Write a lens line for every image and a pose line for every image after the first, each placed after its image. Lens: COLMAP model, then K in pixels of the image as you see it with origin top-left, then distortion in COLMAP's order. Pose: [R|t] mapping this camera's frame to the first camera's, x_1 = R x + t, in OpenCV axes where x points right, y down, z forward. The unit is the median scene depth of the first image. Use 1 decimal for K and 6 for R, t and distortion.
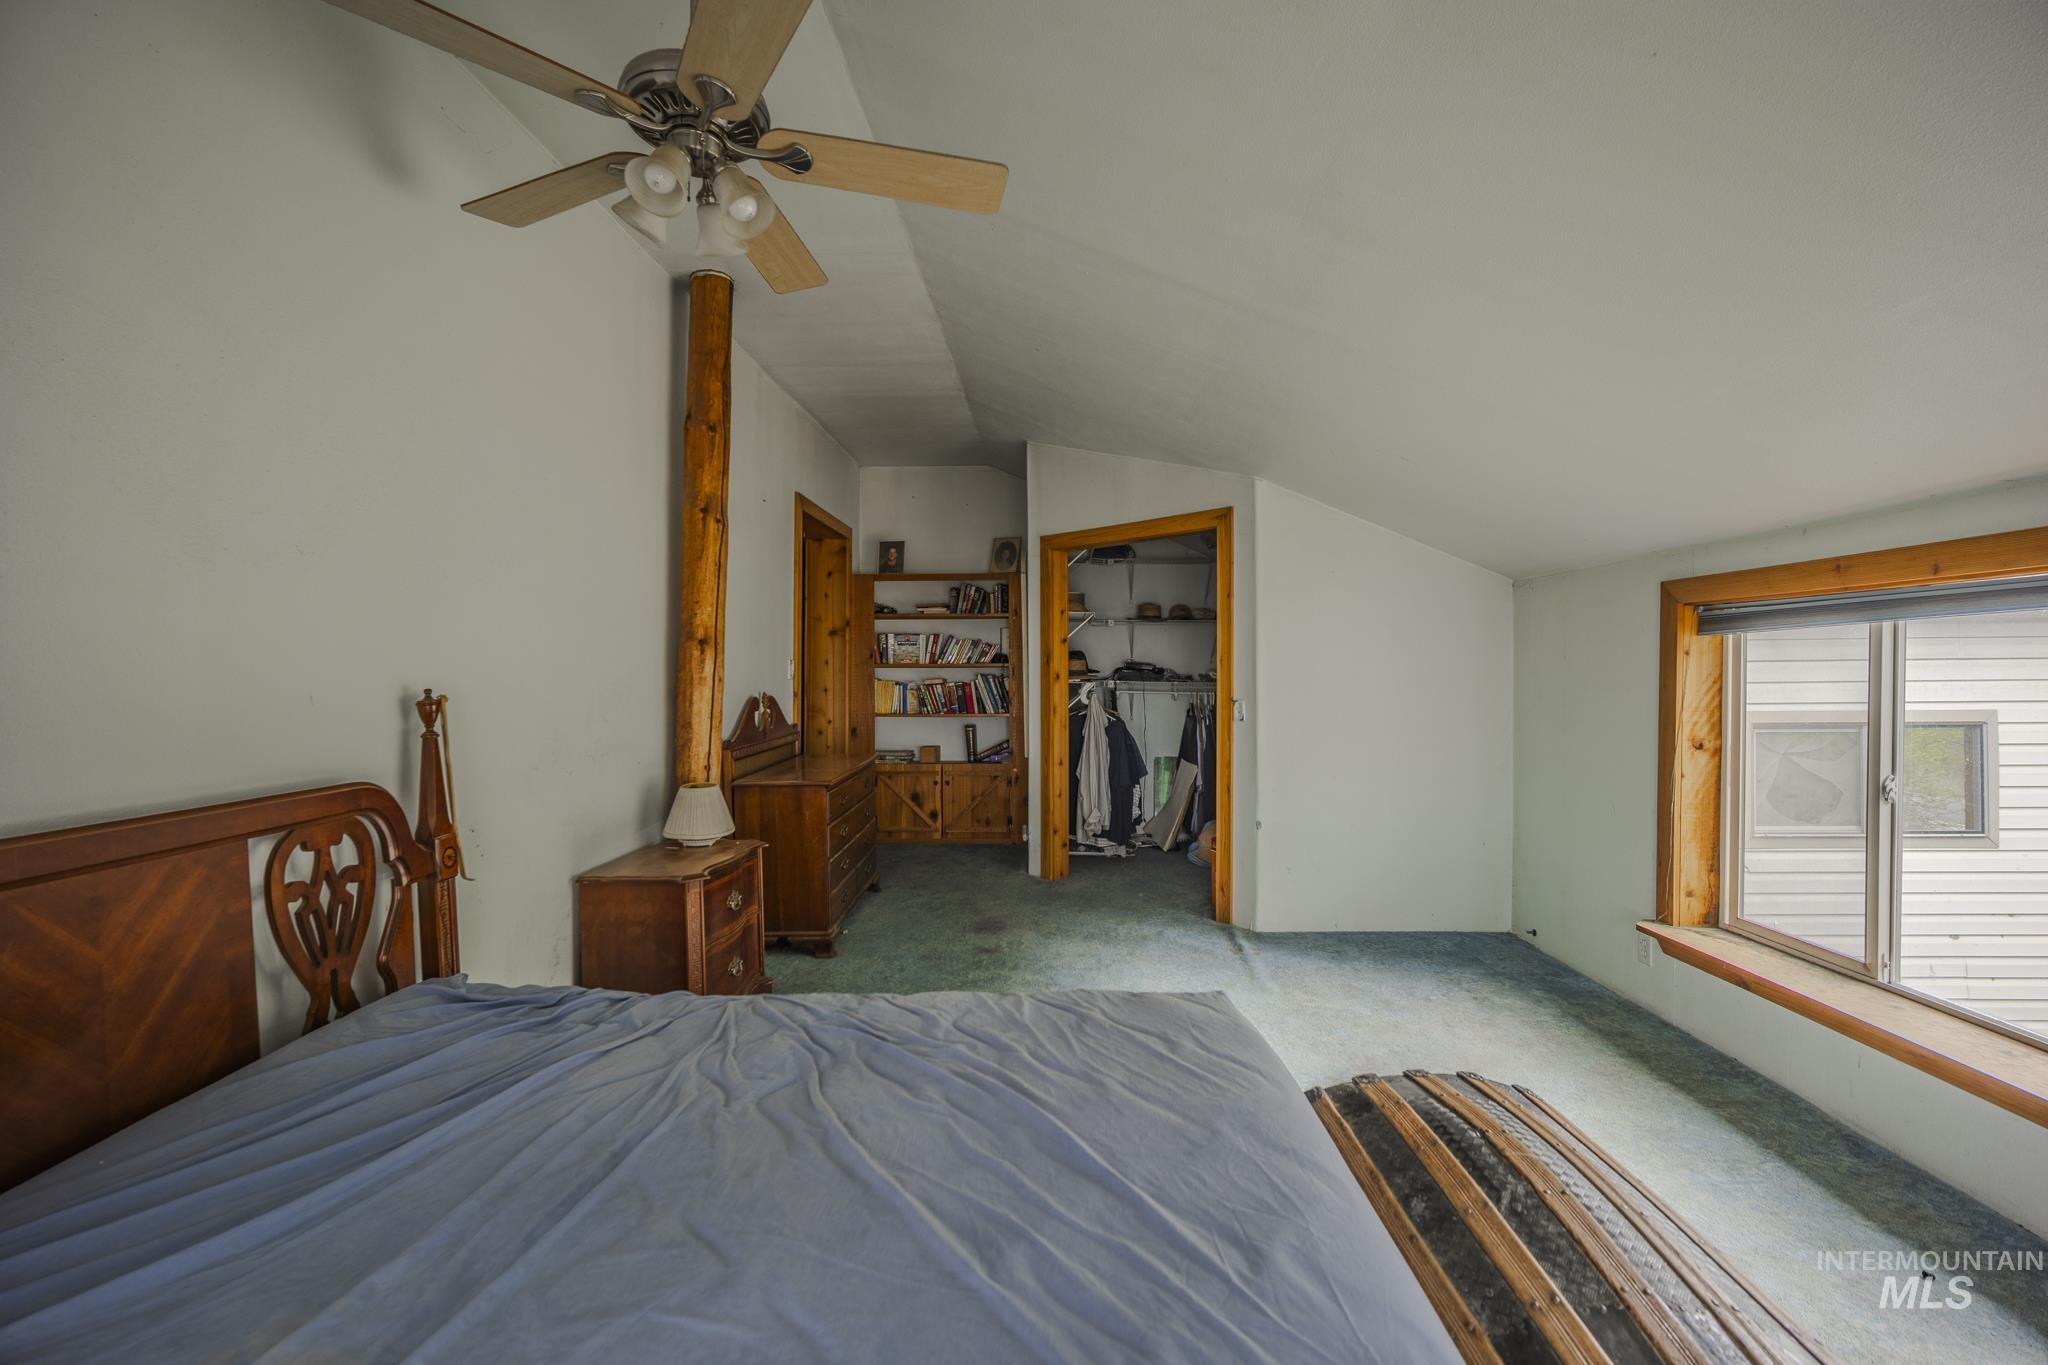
lens RADIAL K [[872.7, 0, 1026.1], [0, 872.7, 675.6], [0, 0, 1]] dist [-0.008786, -0.000281]
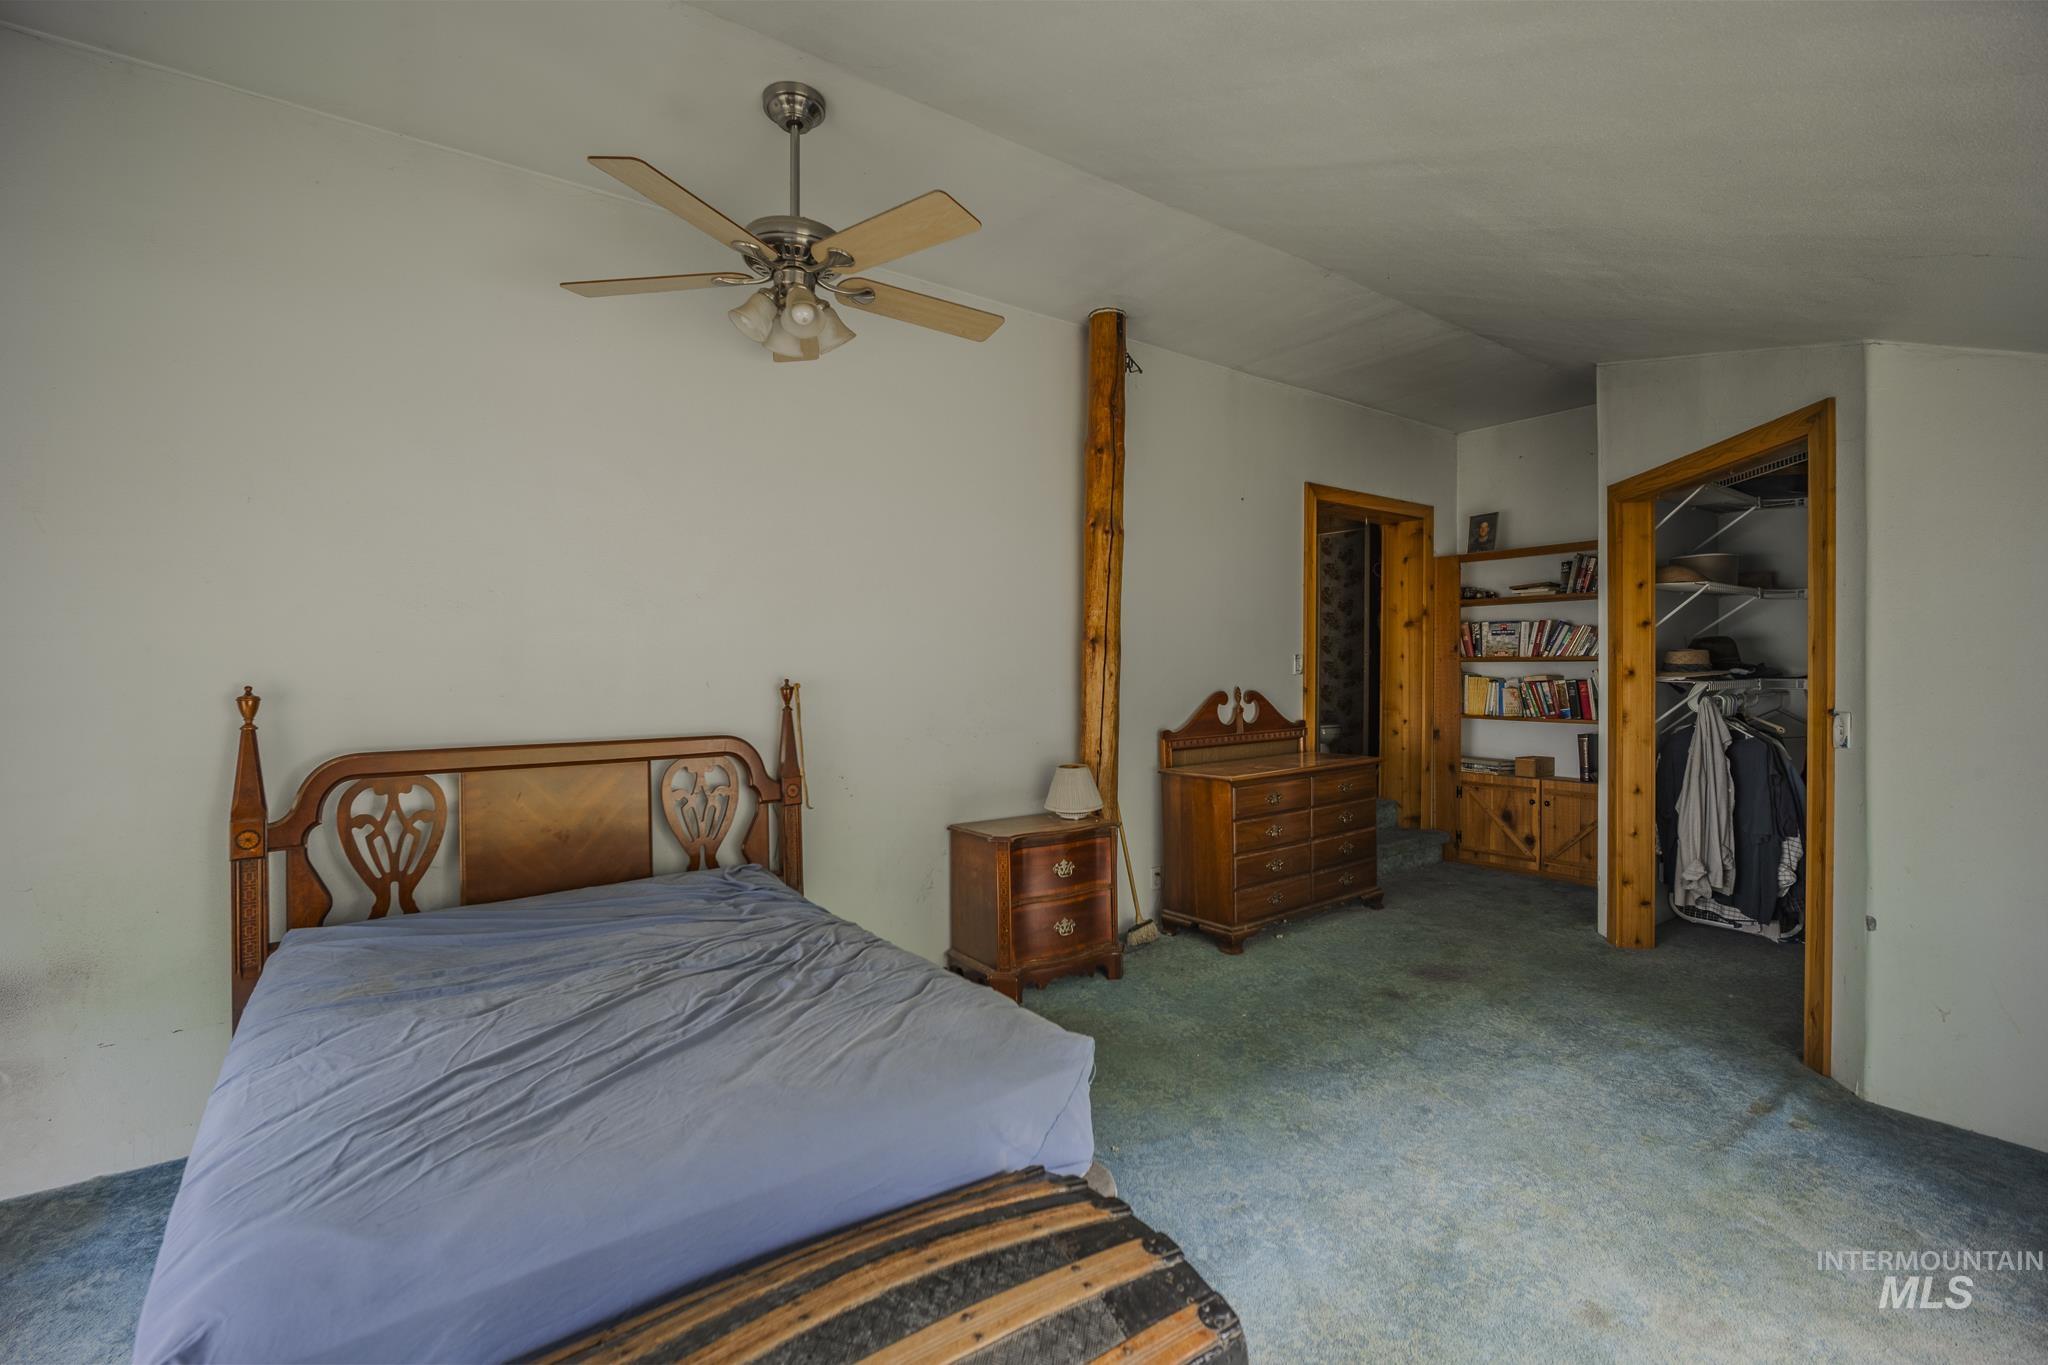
lens RADIAL K [[872.7, 0, 1026.1], [0, 872.7, 675.6], [0, 0, 1]] dist [-0.008786, -0.000281]
pose [[0.621836, 0.007157, -0.783115, 0.246015], [-0.002118, 0.999970, 0.007457, -0.000961], [0.783145, -0.002978, 0.621832, 0.119836]]
